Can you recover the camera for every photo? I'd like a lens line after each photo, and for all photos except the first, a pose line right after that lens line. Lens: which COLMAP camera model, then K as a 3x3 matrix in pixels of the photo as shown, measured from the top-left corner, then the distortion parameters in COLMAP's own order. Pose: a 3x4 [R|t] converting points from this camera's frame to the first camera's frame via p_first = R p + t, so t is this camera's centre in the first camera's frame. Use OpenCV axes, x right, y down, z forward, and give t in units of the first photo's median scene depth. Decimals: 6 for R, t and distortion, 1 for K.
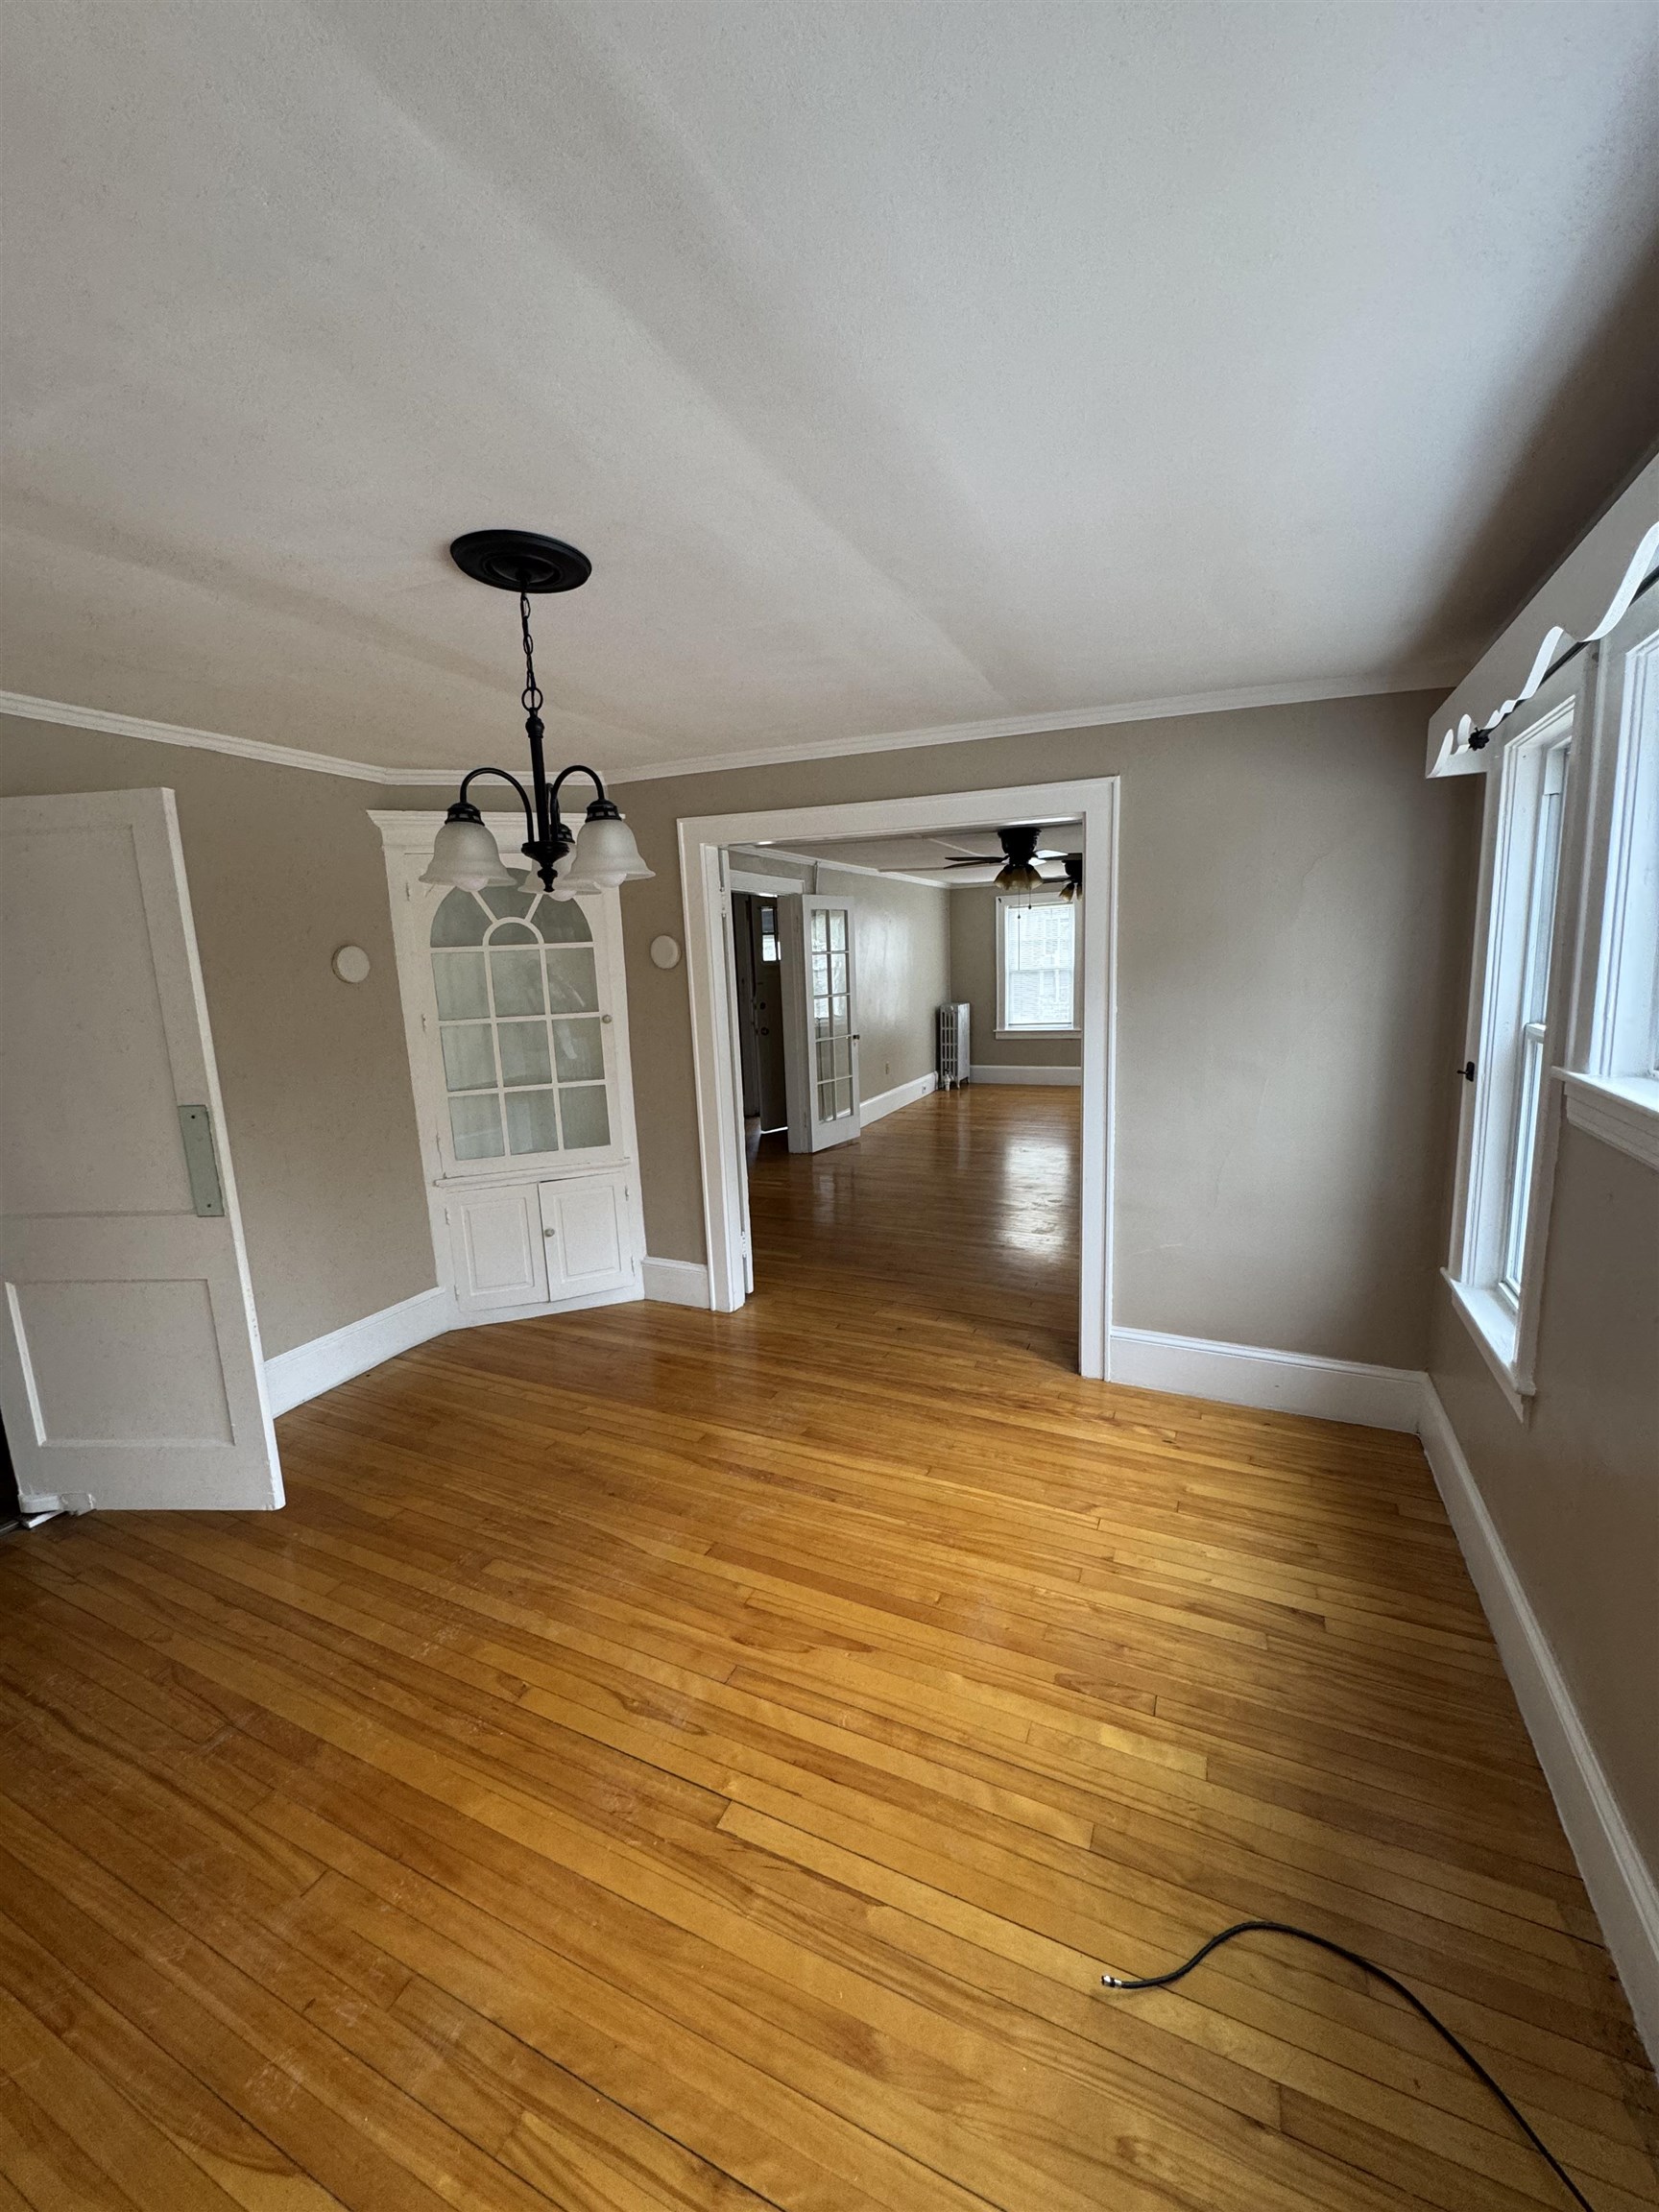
lens RADIAL K [[885.1, 0, 823.4], [0, 885.1, 1093.8], [0, 0, 1]] dist [-0.004088, 0.000389]
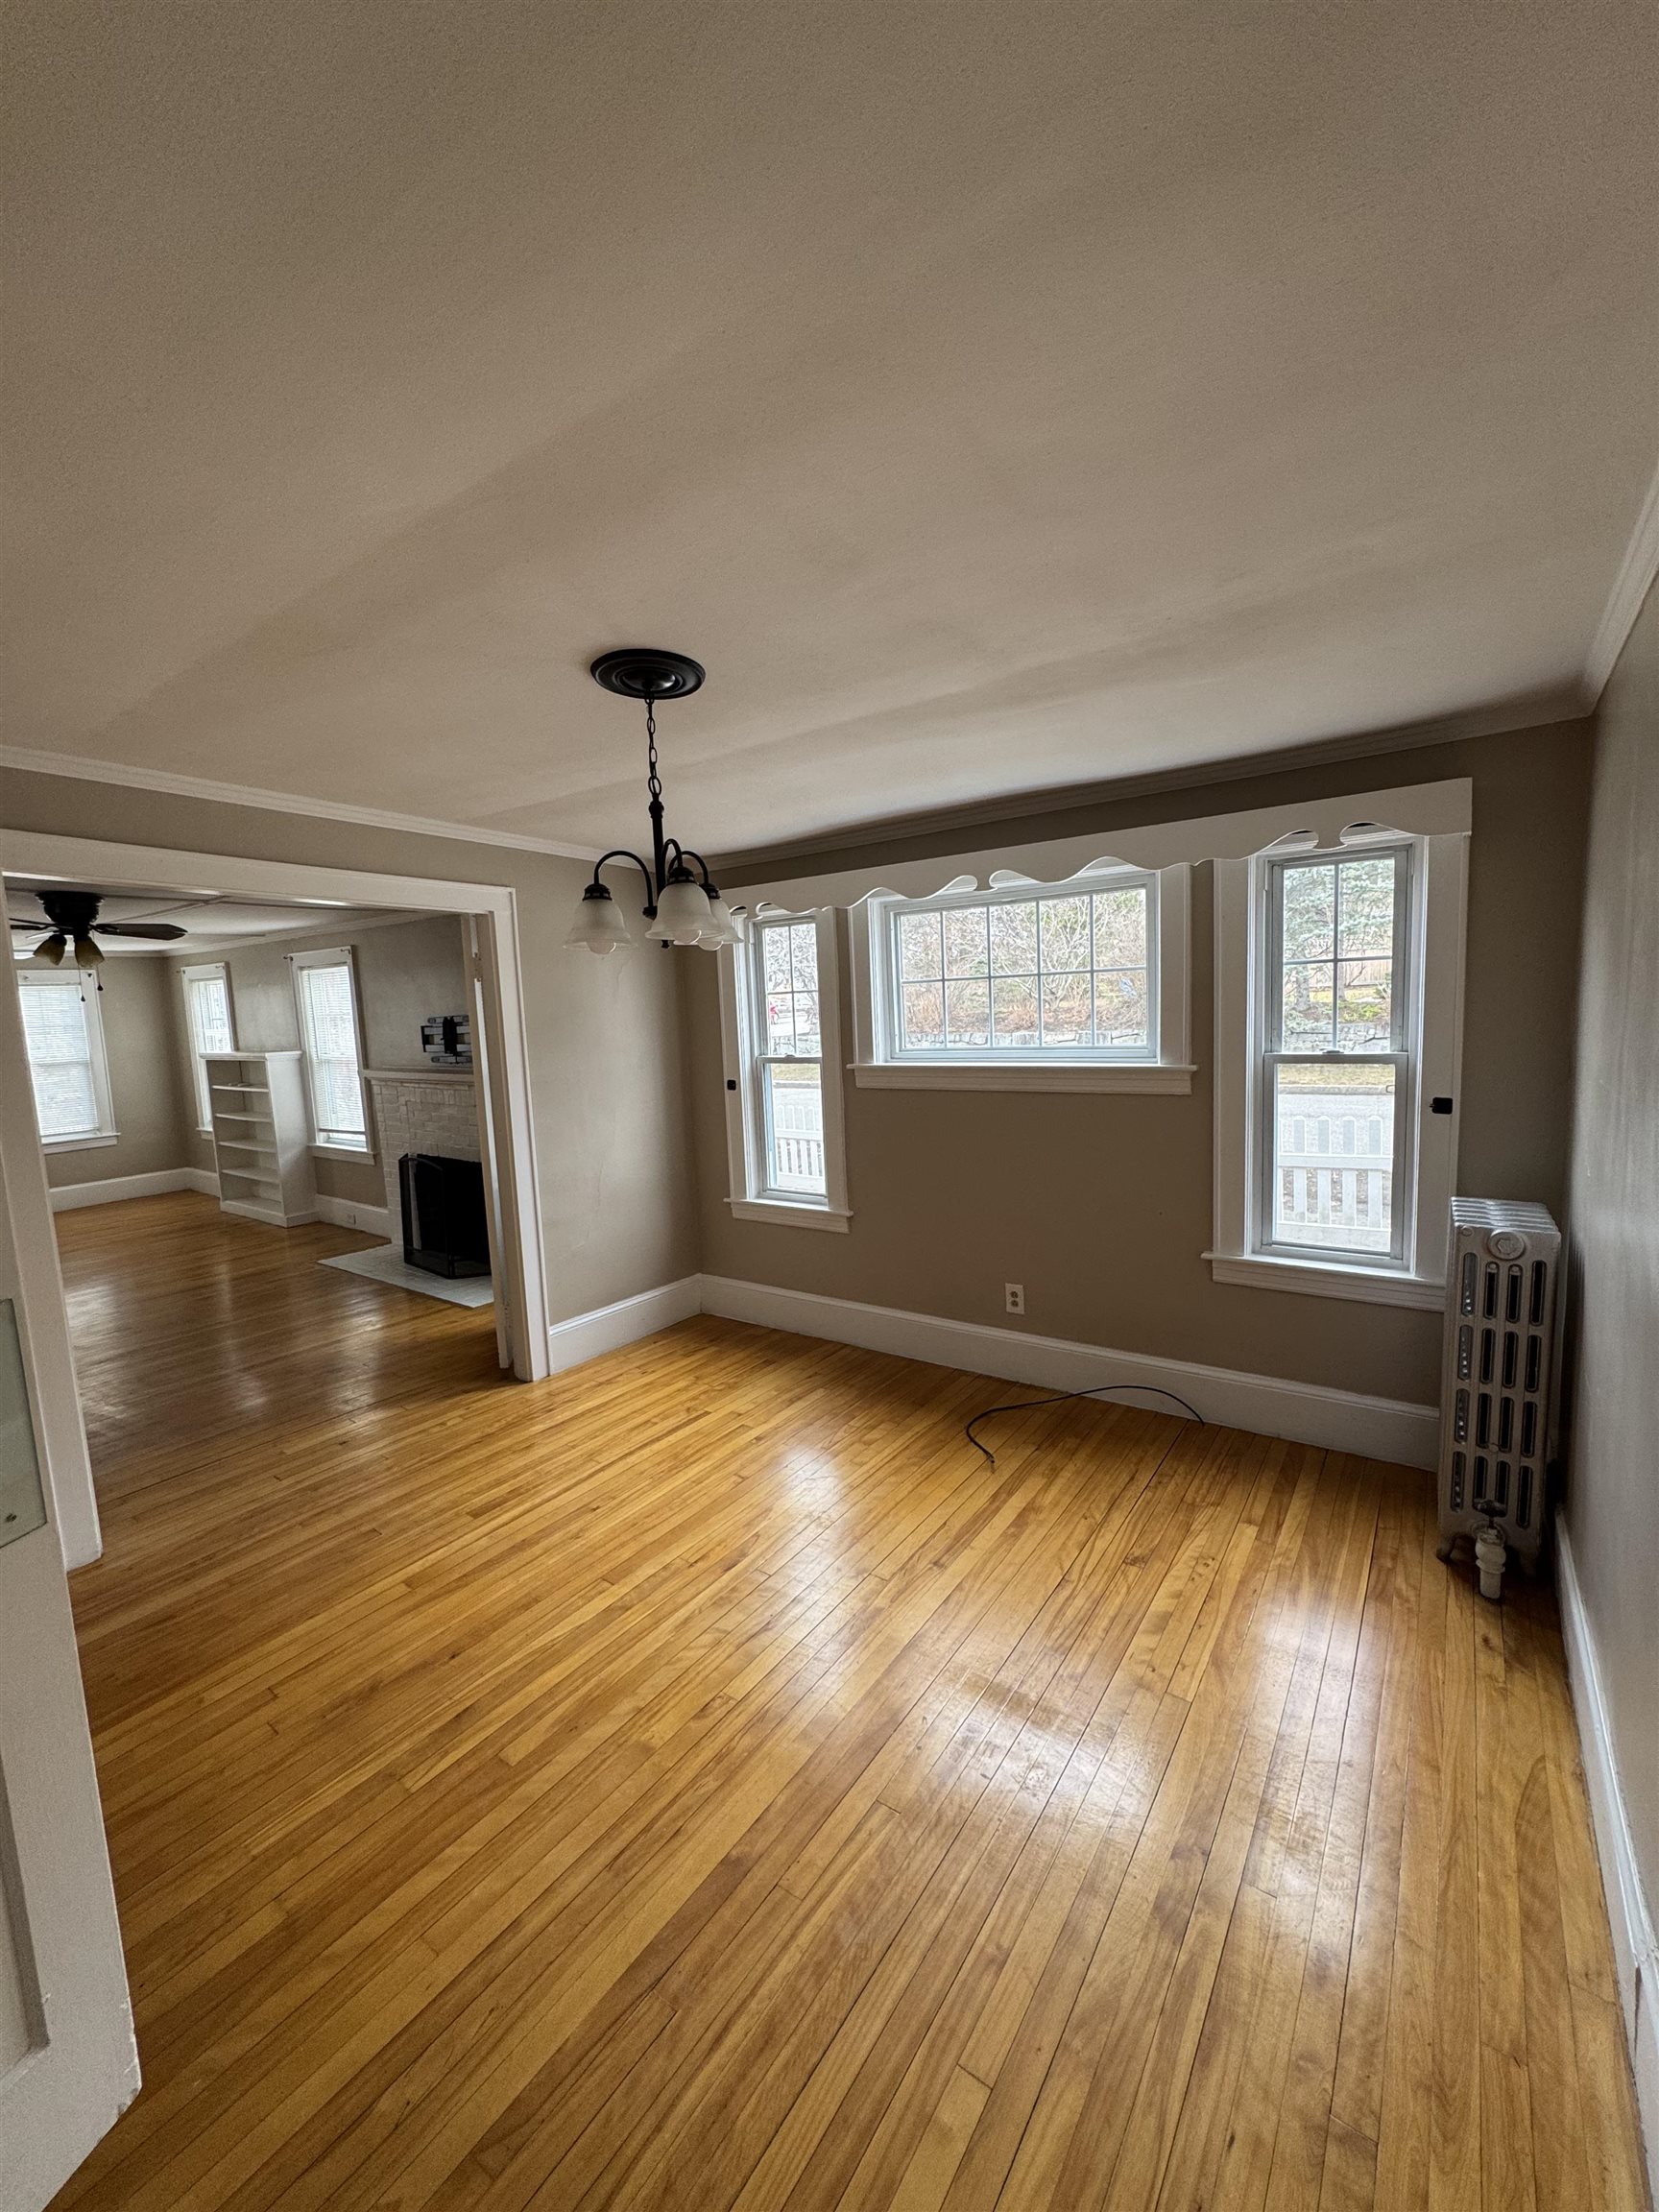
lens RADIAL K [[885.1, 0, 829.0], [0, 885.1, 1102.7], [0, 0, 1]] dist [-0.004088, 0.000389]
pose [[0.184843, -0.077931, 0.979673, -0.454010], [0.184911, 0.981805, 0.043212, -0.013793], [-0.965216, 0.173165, 0.195890, 0.194738]]
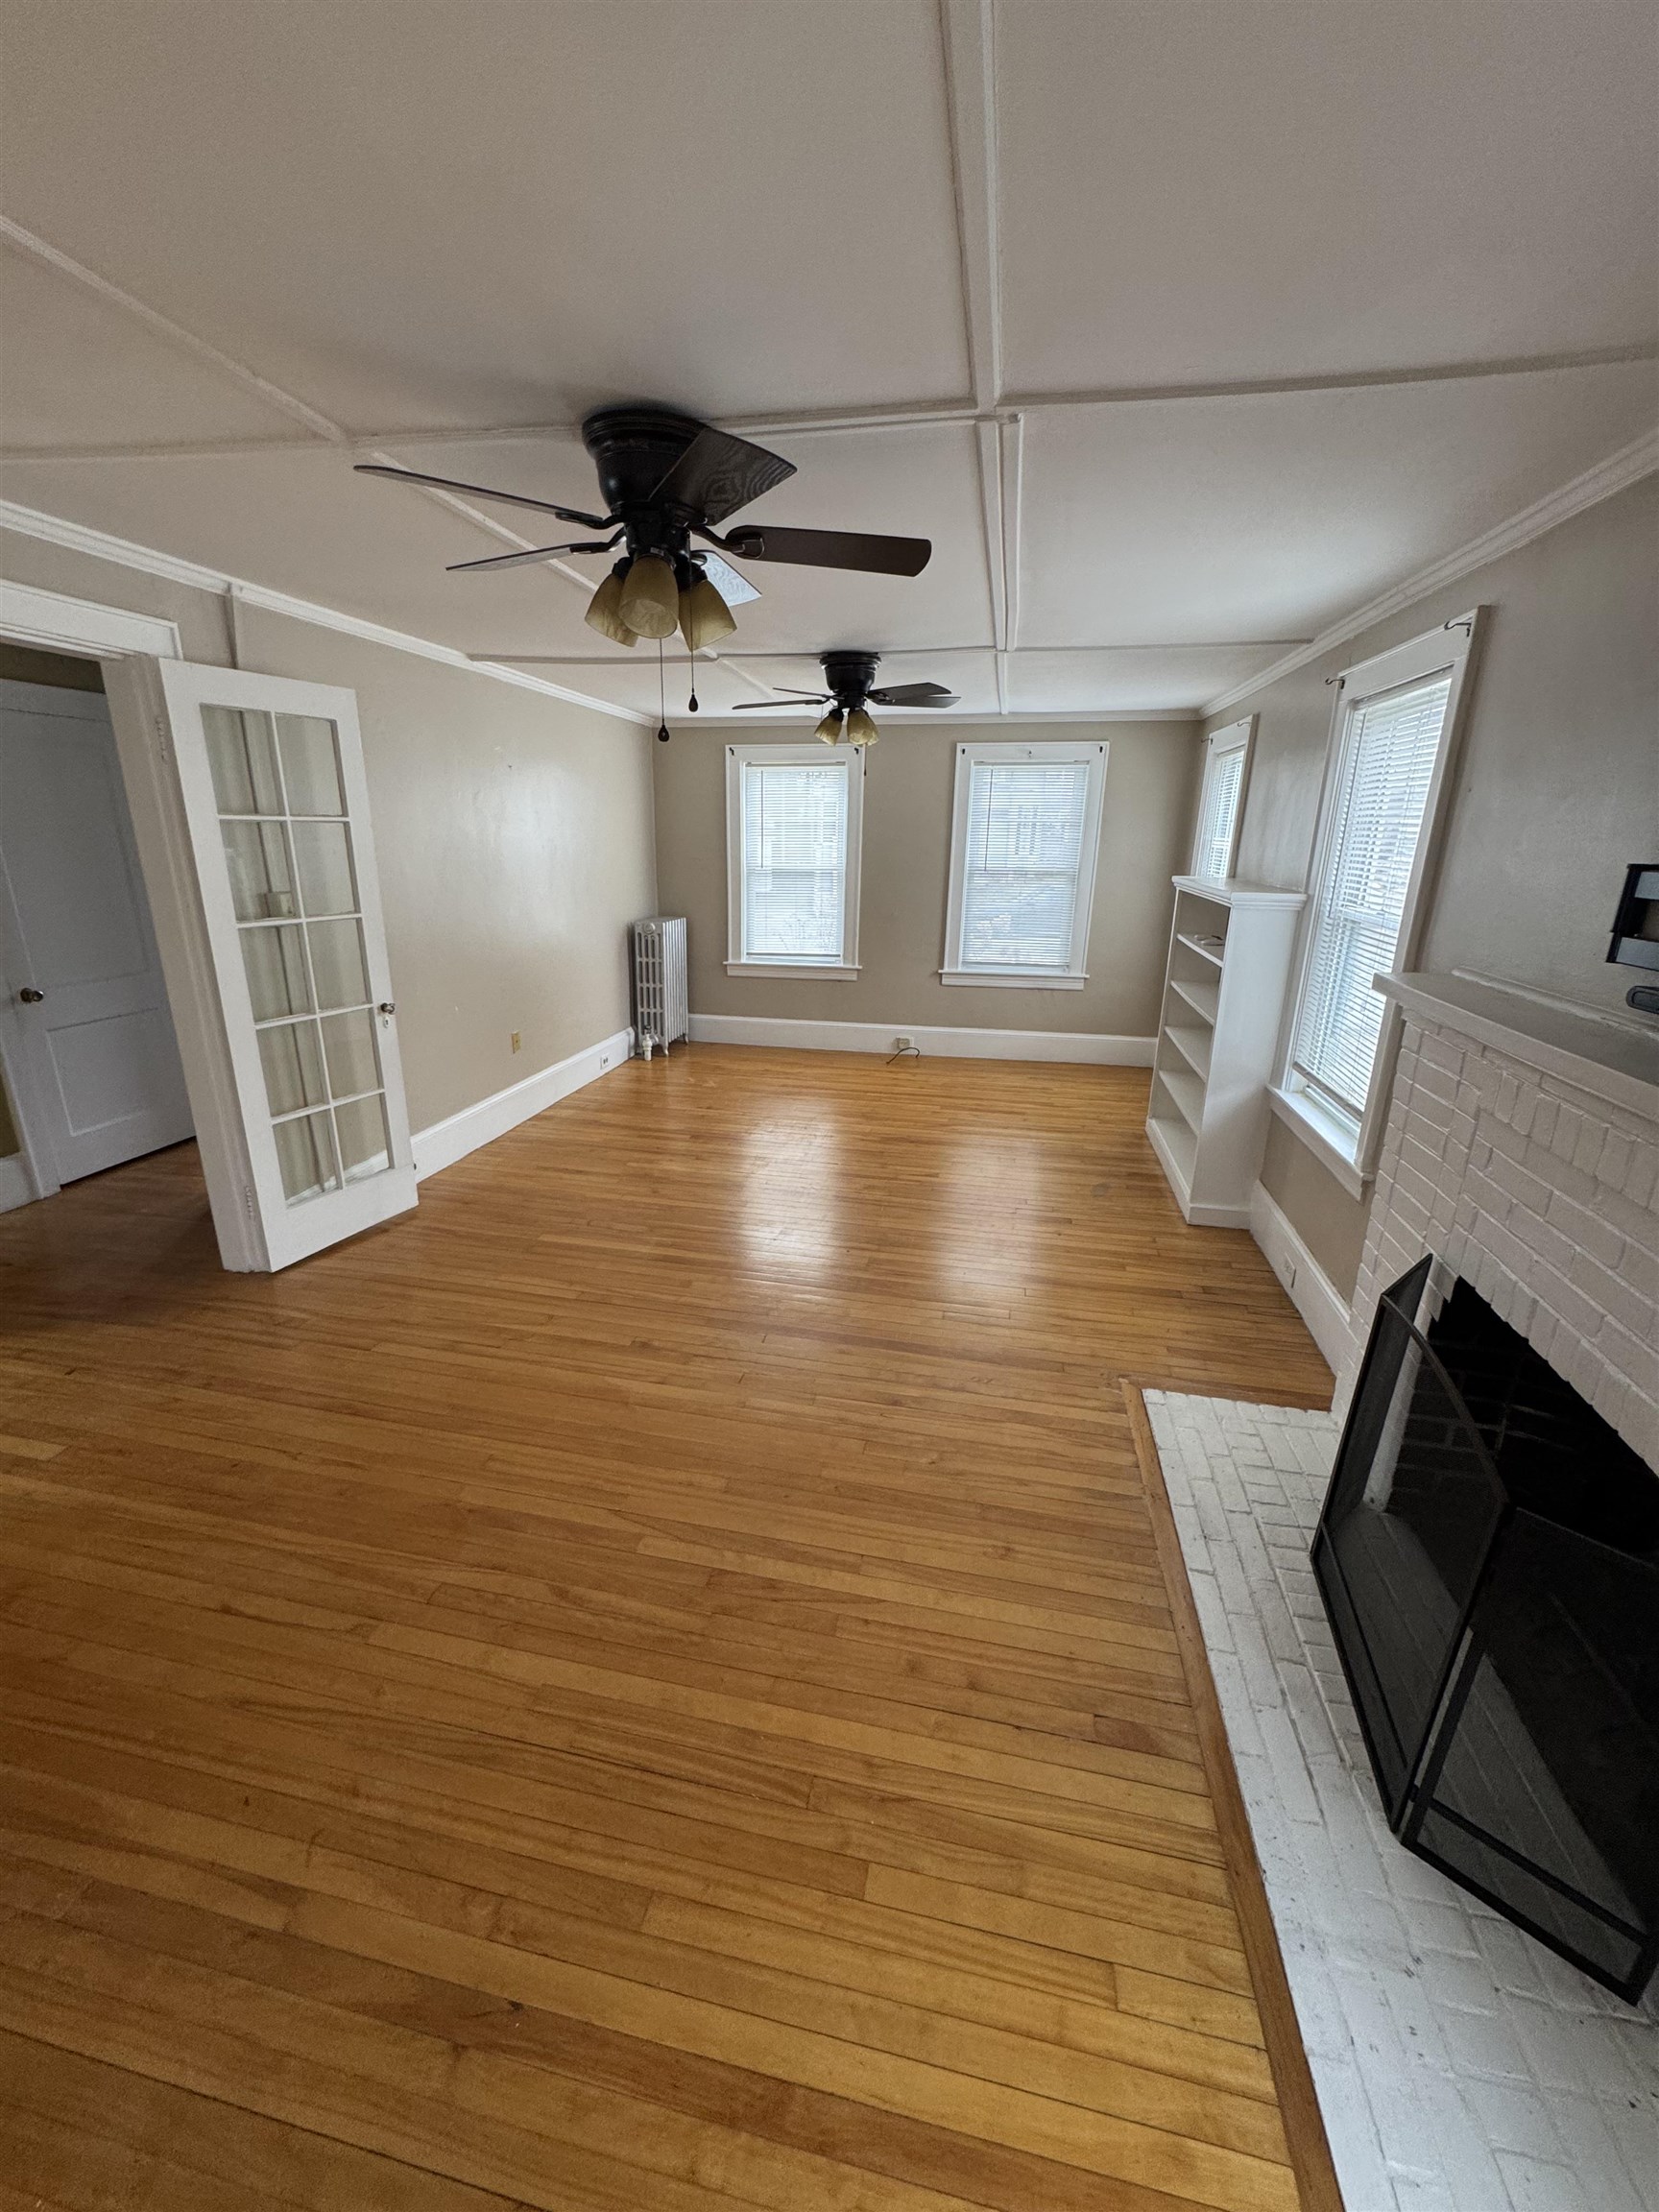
lens RADIAL K [[885.1, 0, 815.8], [0, 885.1, 1107.6], [0, 0, 1]] dist [-0.004088, 0.000389]
pose [[0.971844, -0.016776, 0.235028, 0.194652], [-0.016928, 0.989914, 0.140656, -0.108892], [-0.235017, -0.140674, 0.961758, 0.647781]]
